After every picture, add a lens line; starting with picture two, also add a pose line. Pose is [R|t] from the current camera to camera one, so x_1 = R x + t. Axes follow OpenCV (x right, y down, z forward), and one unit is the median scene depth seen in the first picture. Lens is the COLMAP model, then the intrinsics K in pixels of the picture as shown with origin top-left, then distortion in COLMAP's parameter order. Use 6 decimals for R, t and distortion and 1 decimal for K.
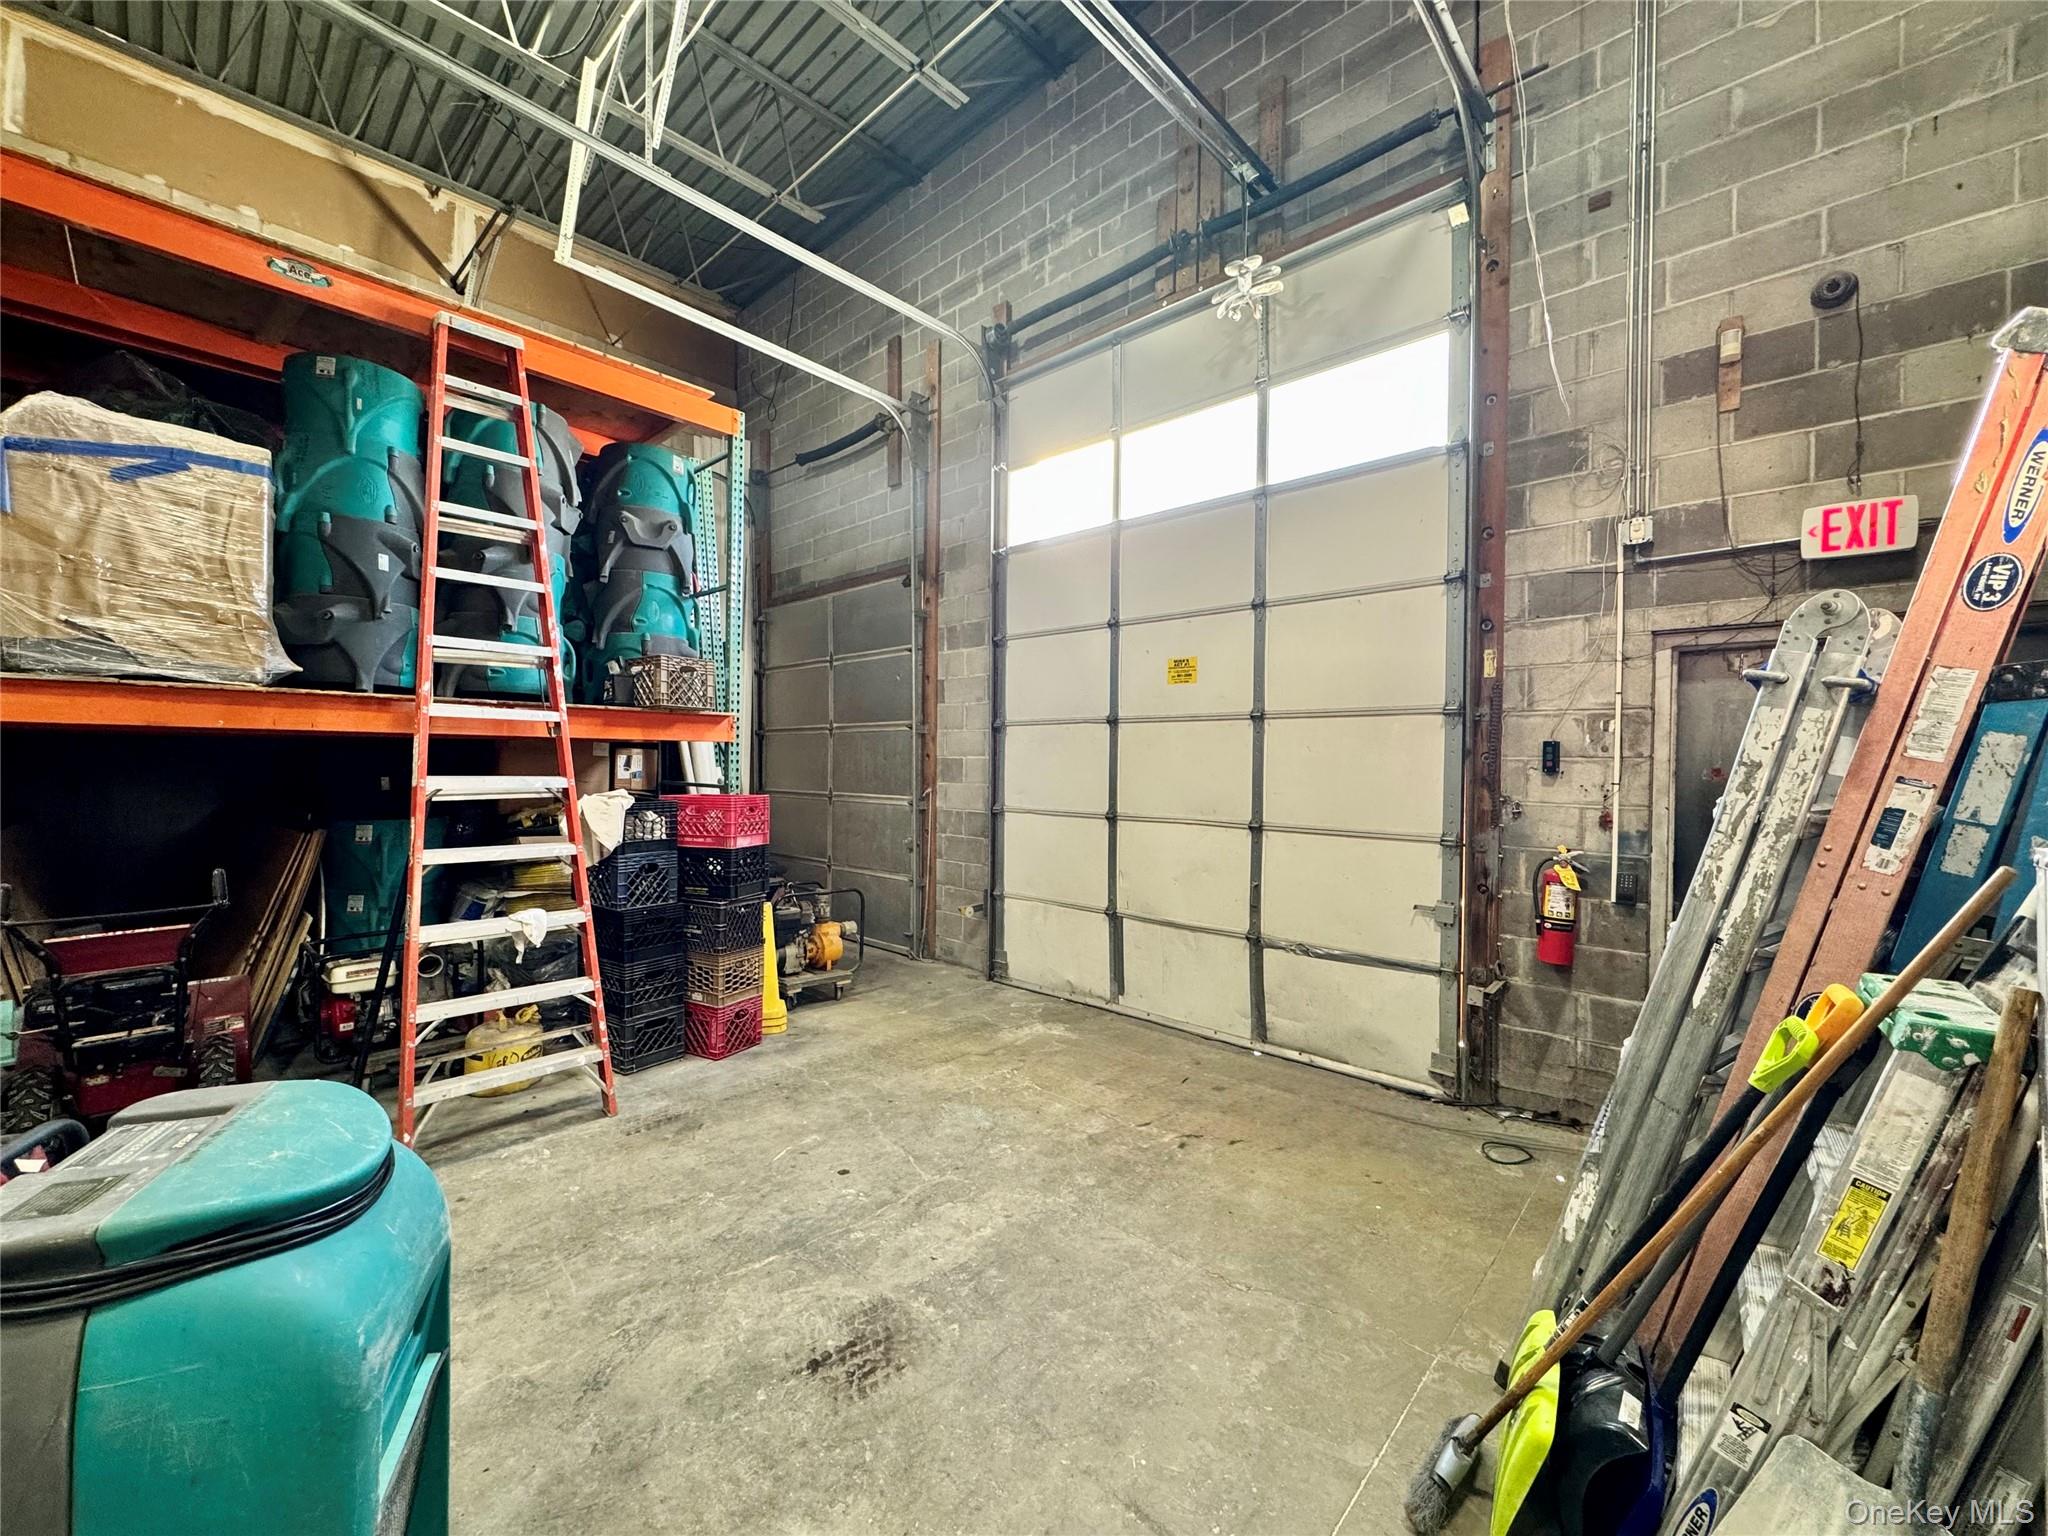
lens RADIAL K [[817.9, 0, 1025.1], [0, 817.9, 766.5], [0, 0, 1]] dist [-0.003588, 0.000072]
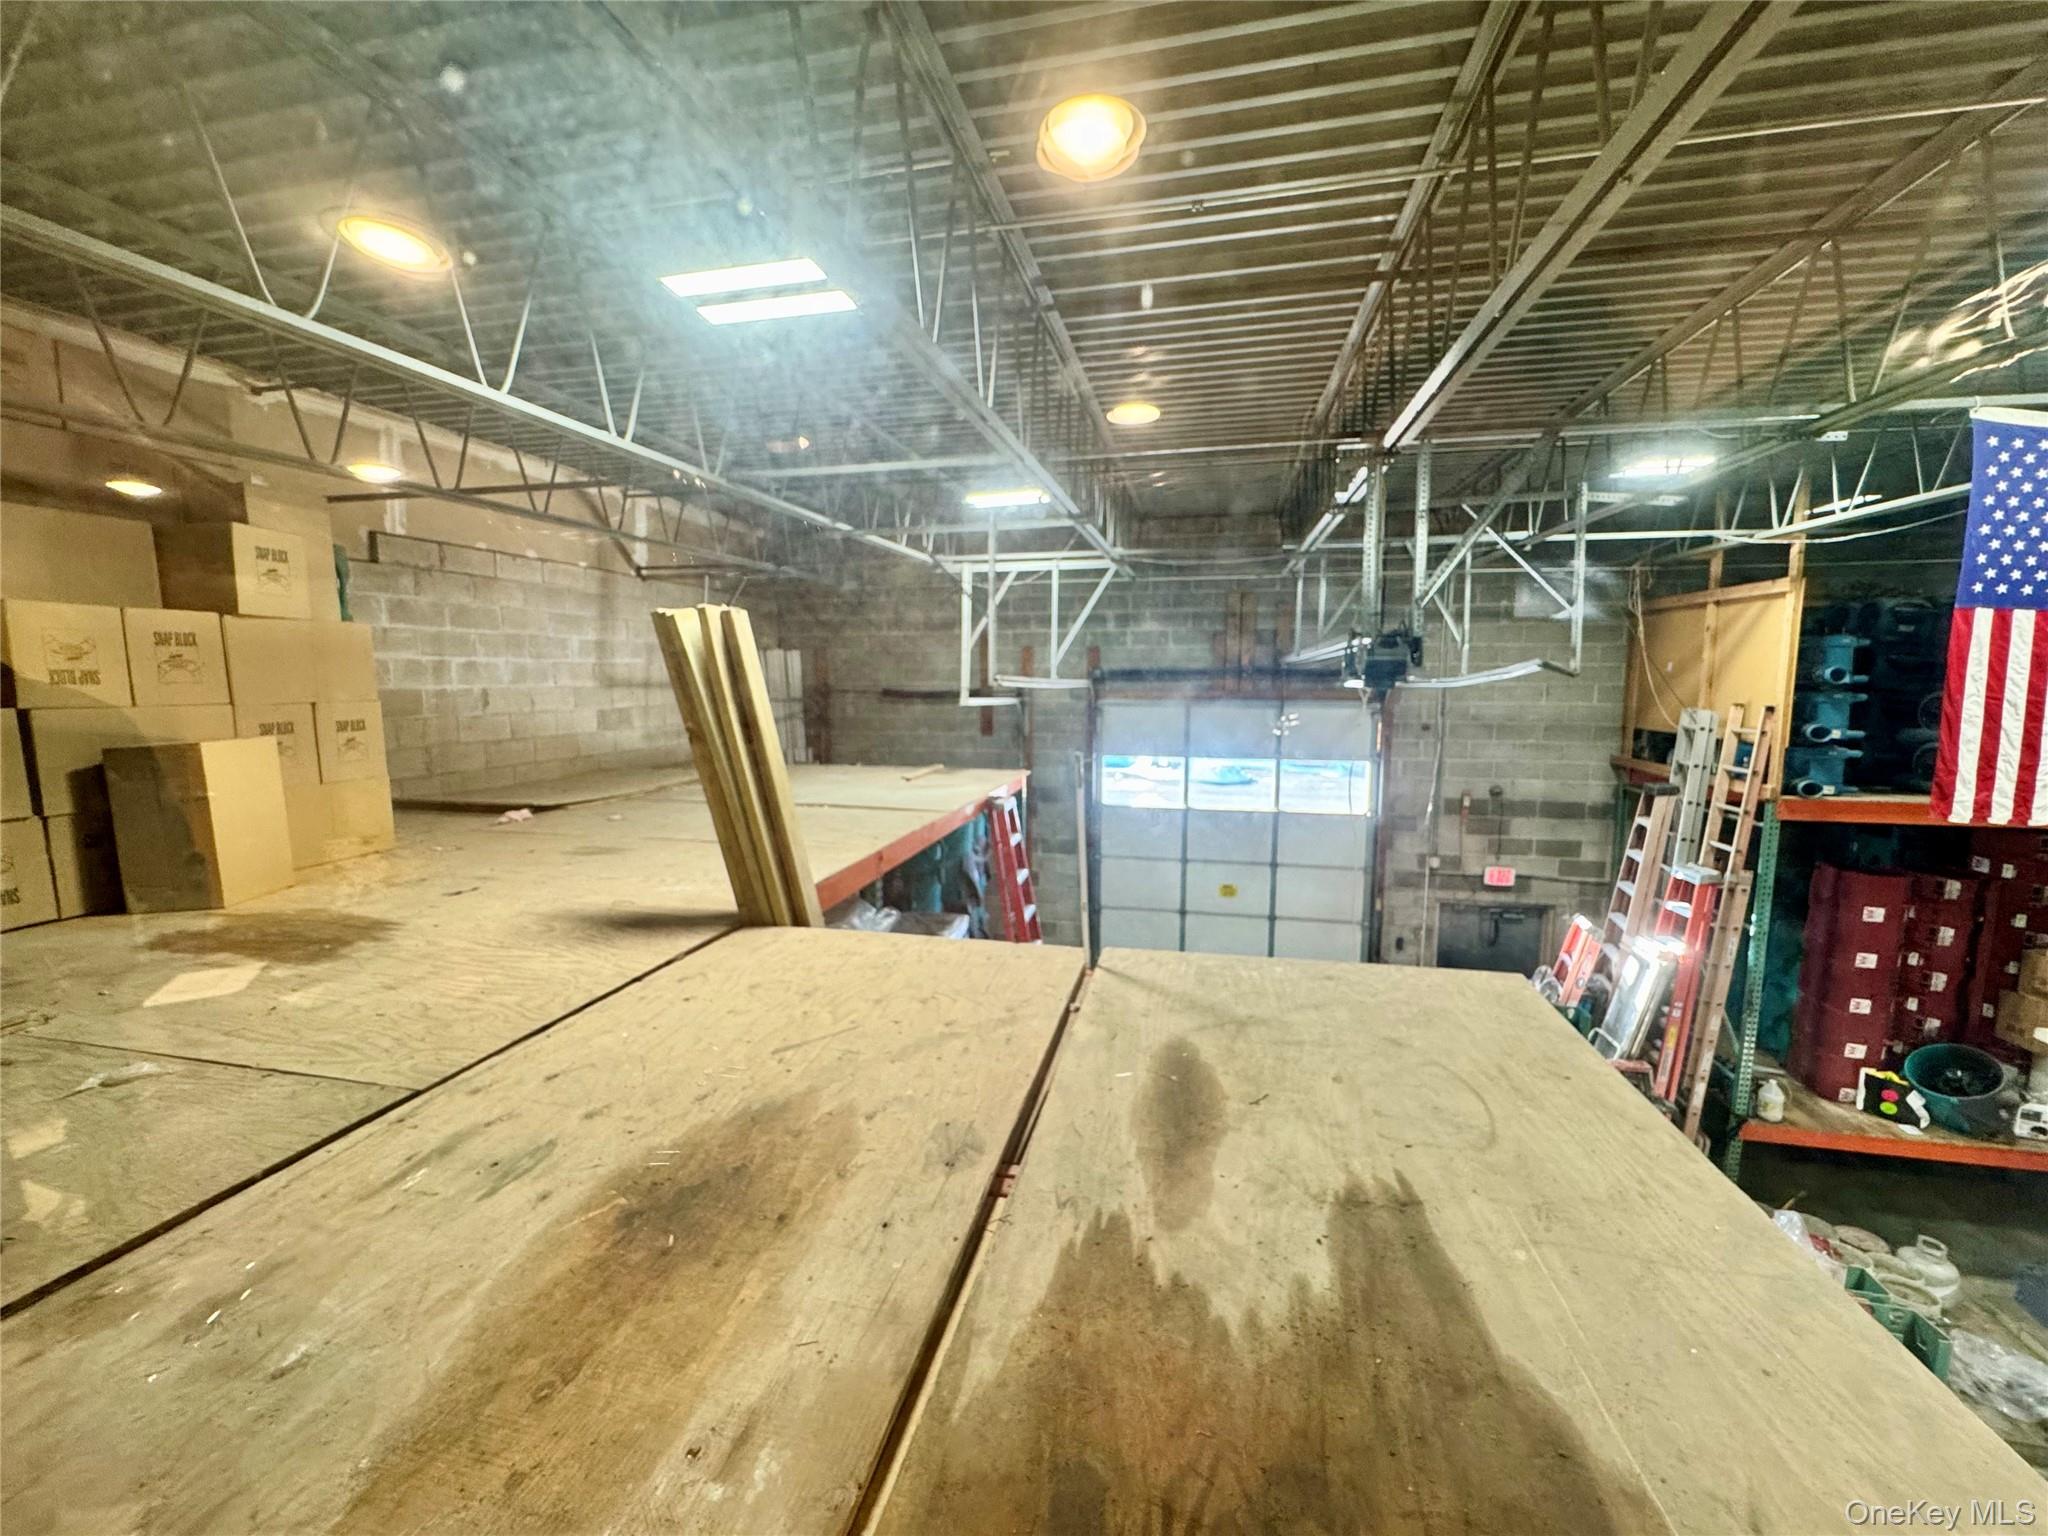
lens RADIAL K [[817.9, 0, 1026.6], [0, 817.9, 762.3], [0, 0, 1]] dist [-0.003588, 0.000072]
pose [[0.858138, -0.064683, 0.509328, -1.221732], [0.010874, 0.994099, 0.107926, -0.654745], [-0.513304, -0.087077, 0.853778, -0.389997]]
